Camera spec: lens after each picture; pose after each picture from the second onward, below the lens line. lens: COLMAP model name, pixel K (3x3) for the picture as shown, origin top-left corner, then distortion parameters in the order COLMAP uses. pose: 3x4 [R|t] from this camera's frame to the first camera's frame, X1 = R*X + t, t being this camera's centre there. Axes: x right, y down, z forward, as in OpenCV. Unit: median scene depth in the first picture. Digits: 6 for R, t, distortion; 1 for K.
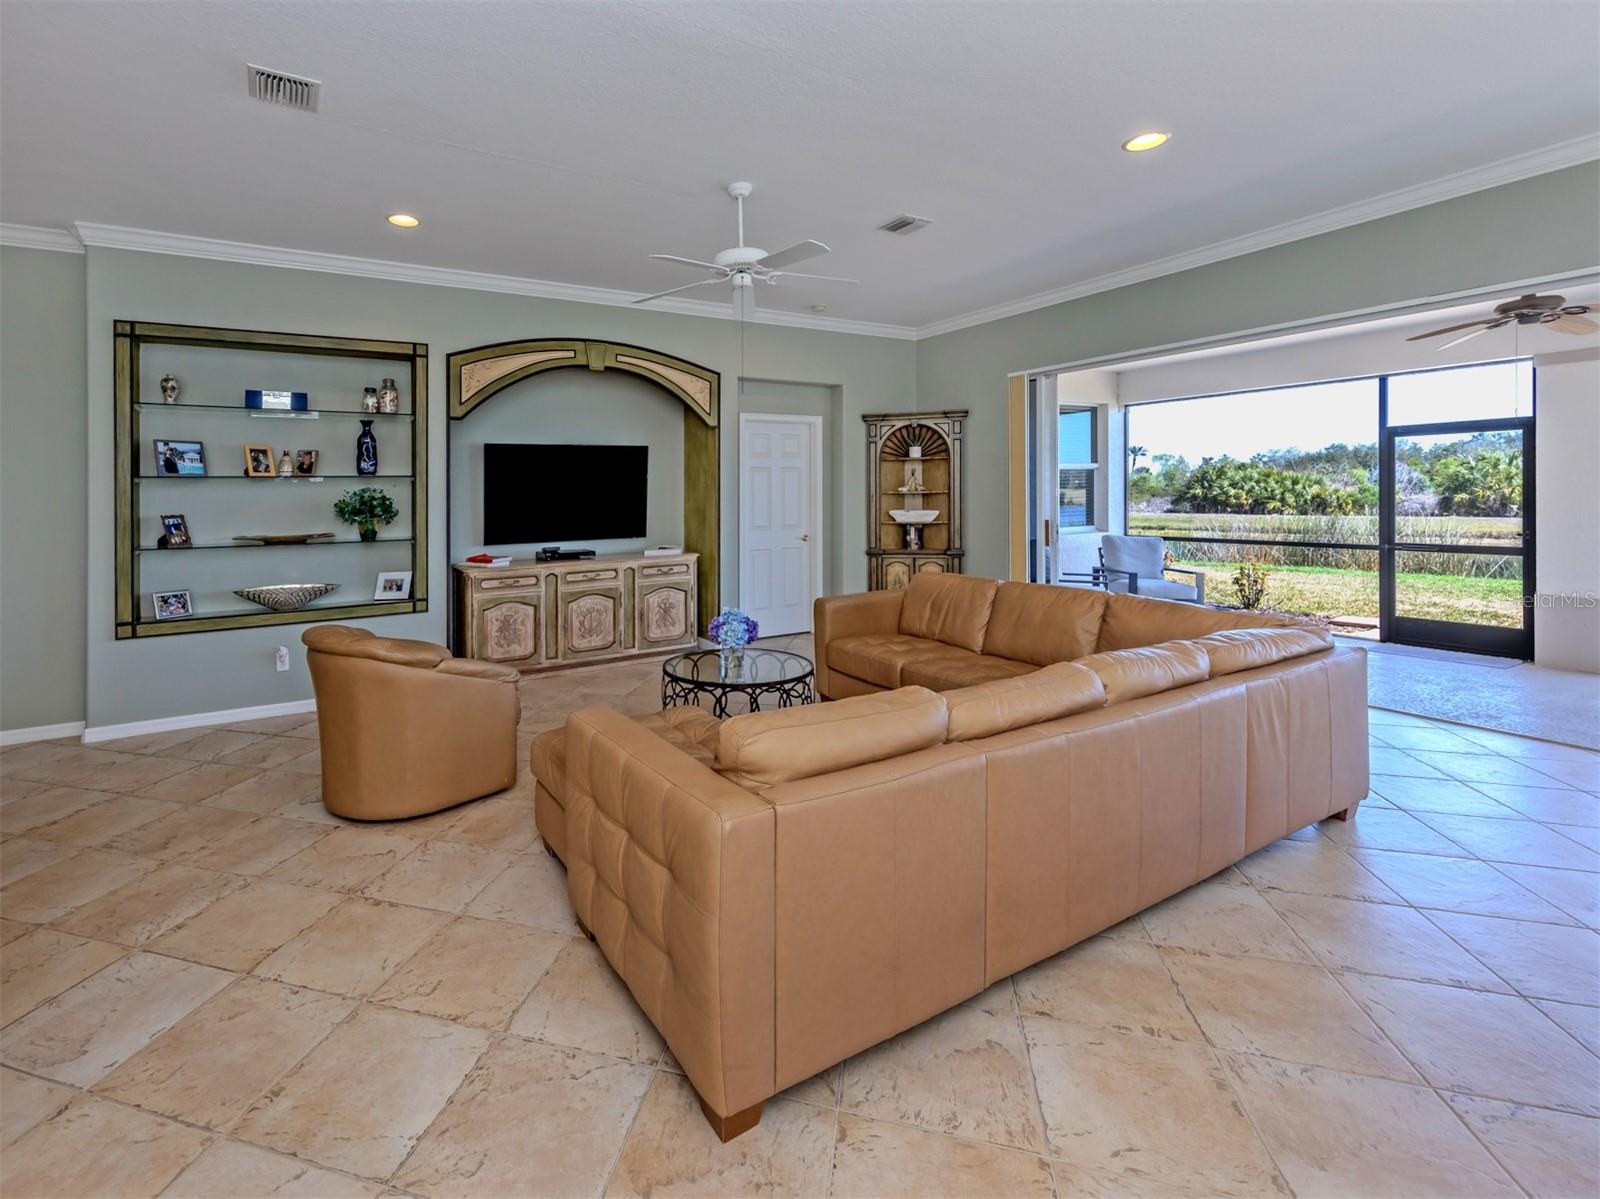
lens RADIAL K [[697.1, 0, 717.6], [0, 697.1, 512.2], [0, 0, 1]] dist [0.009290, -0.000434]
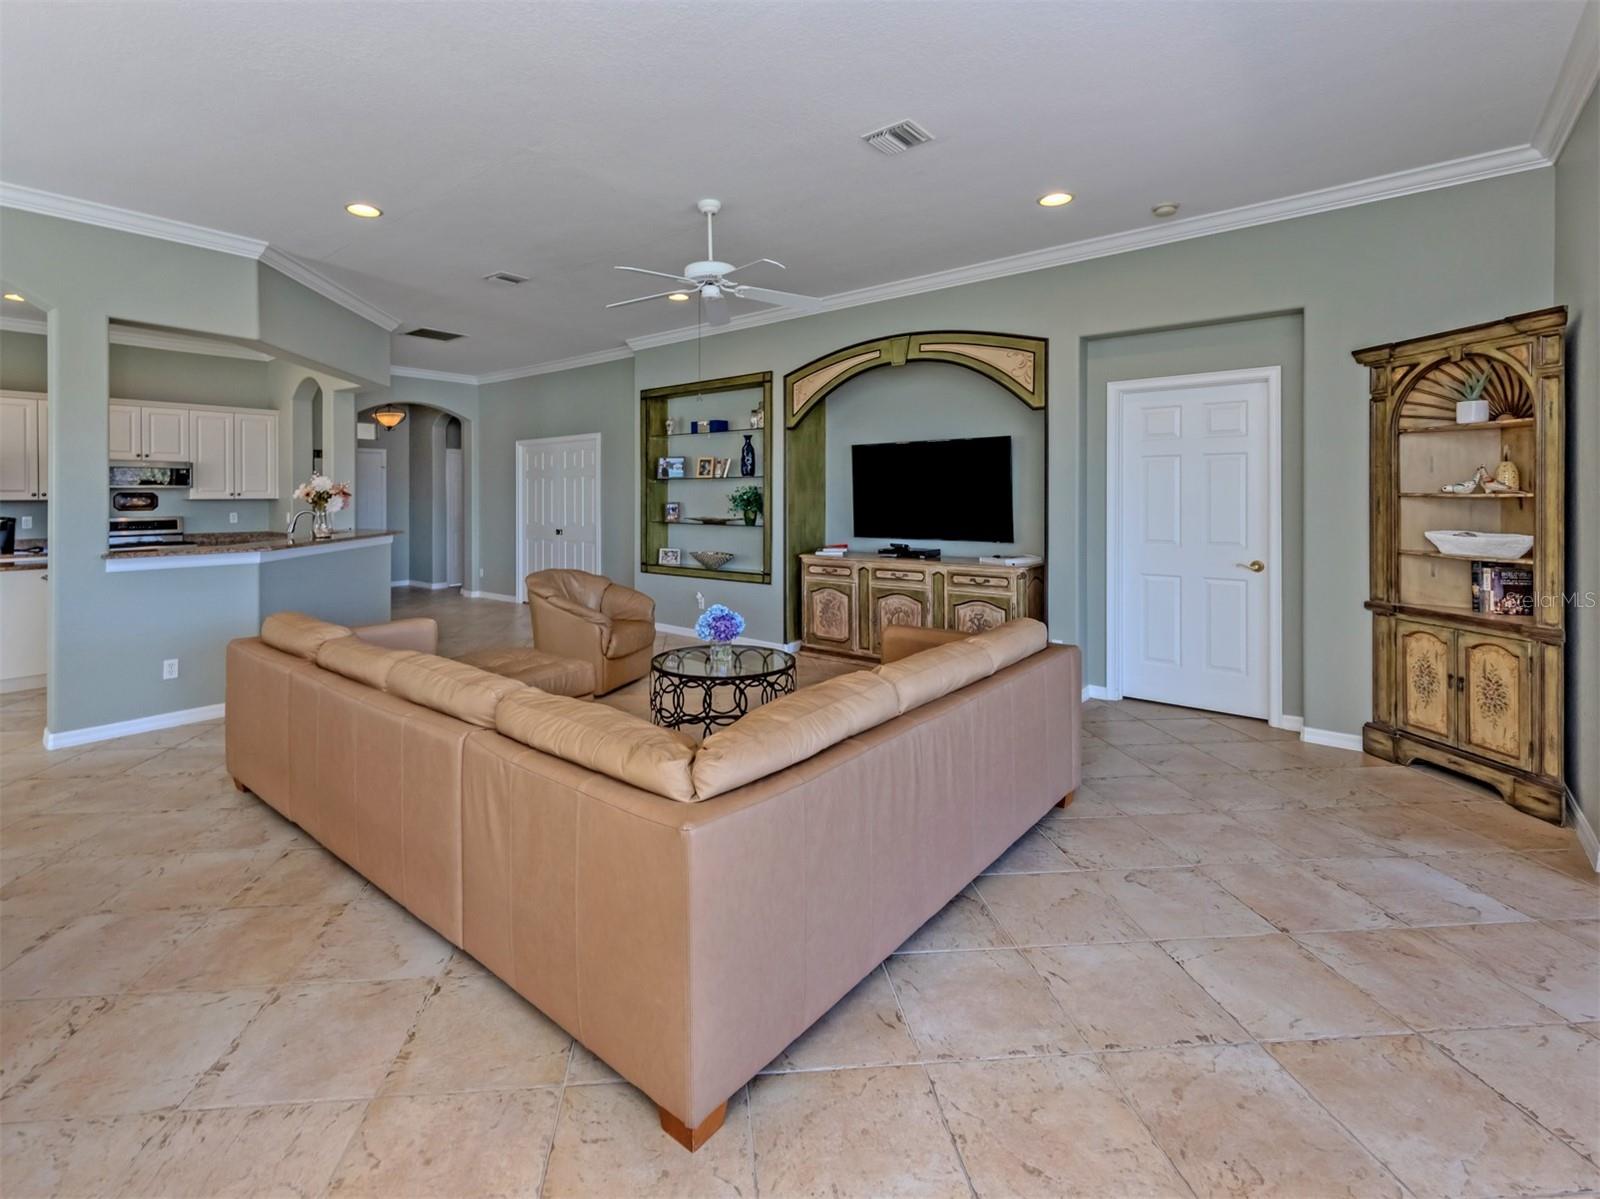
lens RADIAL K [[744.0, 0, 758.1], [0, 744.0, 511.8], [0, 0, 1]] dist [0.002655, -0.000464]
pose [[0.363687, 0.035890, -0.930830, 0.786446], [-0.028377, 0.999221, 0.027440, -0.023105], [0.931089, 0.016435, 0.364422, 0.471985]]
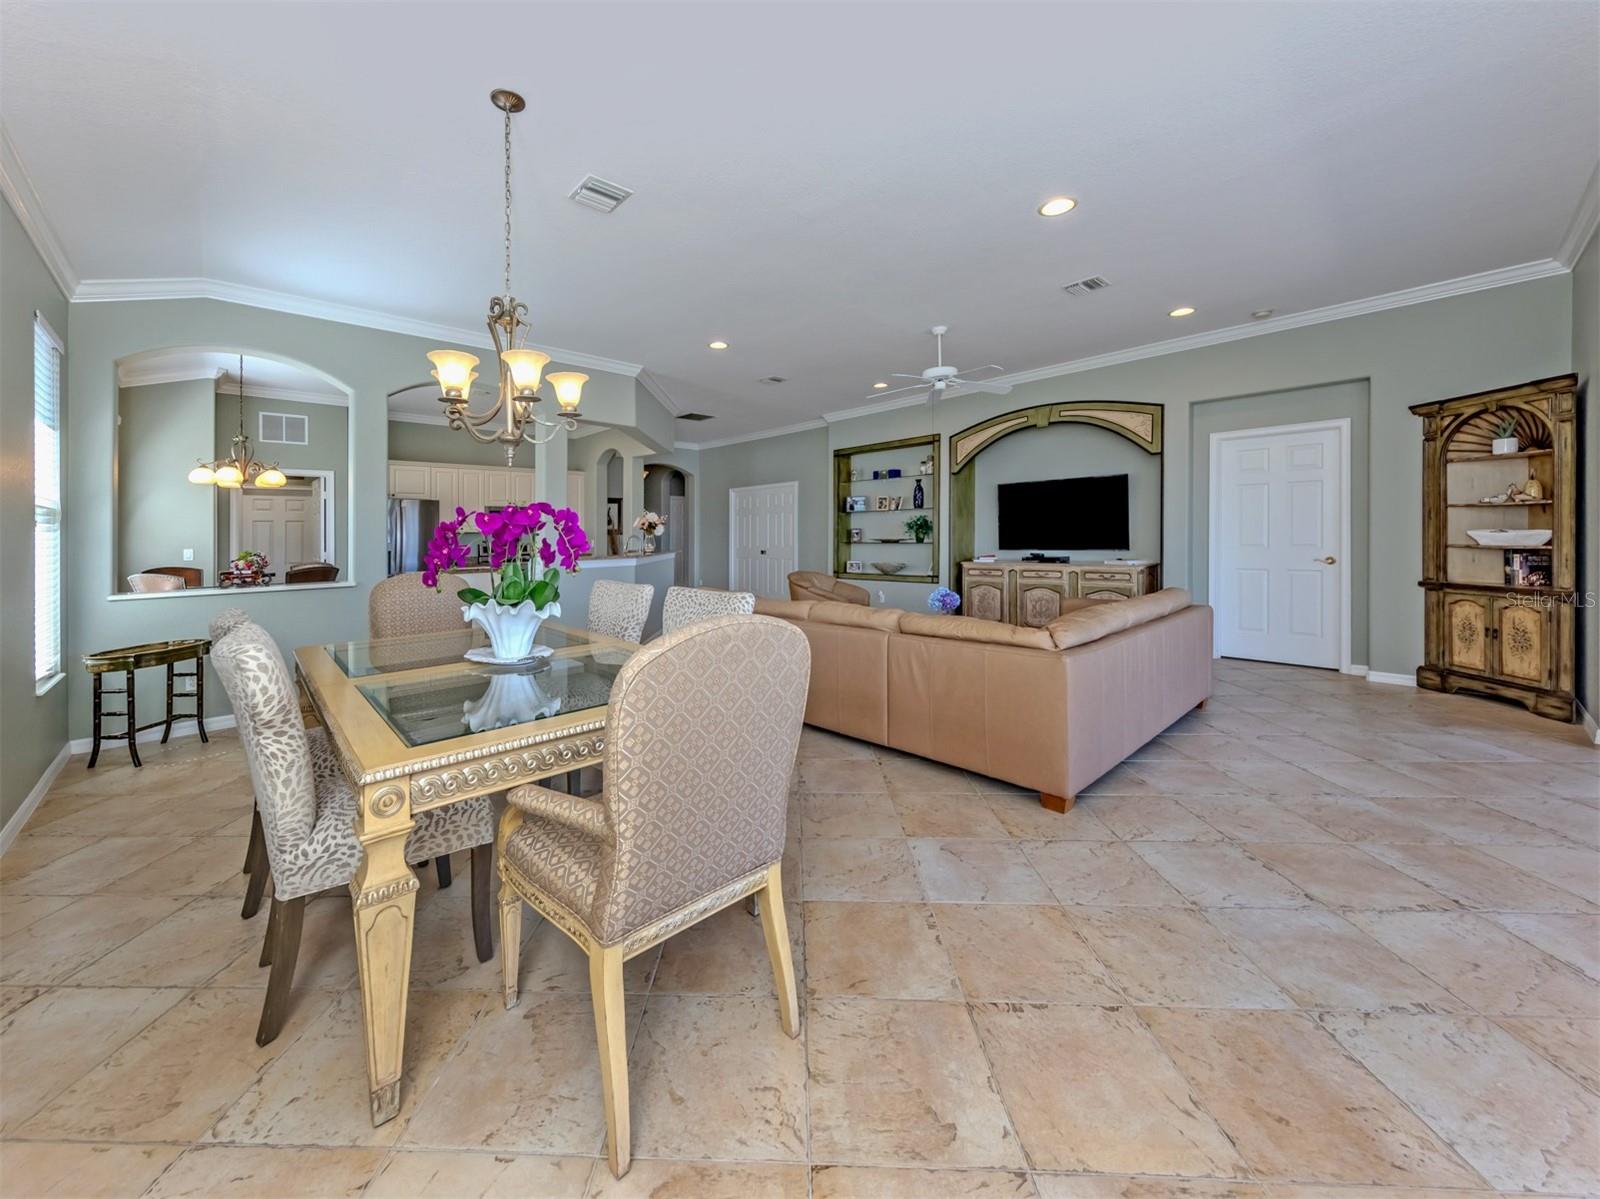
lens RADIAL K [[606.2, 0, 751.7], [0, 606.2, 555.4], [0, 0, 1]] dist [0.000939, -0.000016]
pose [[0.233970, 0.045459, -0.971180, 0.942483], [-0.013112, 0.998963, 0.043601, 0.008958], [0.972155, 0.002533, 0.234323, 0.163902]]
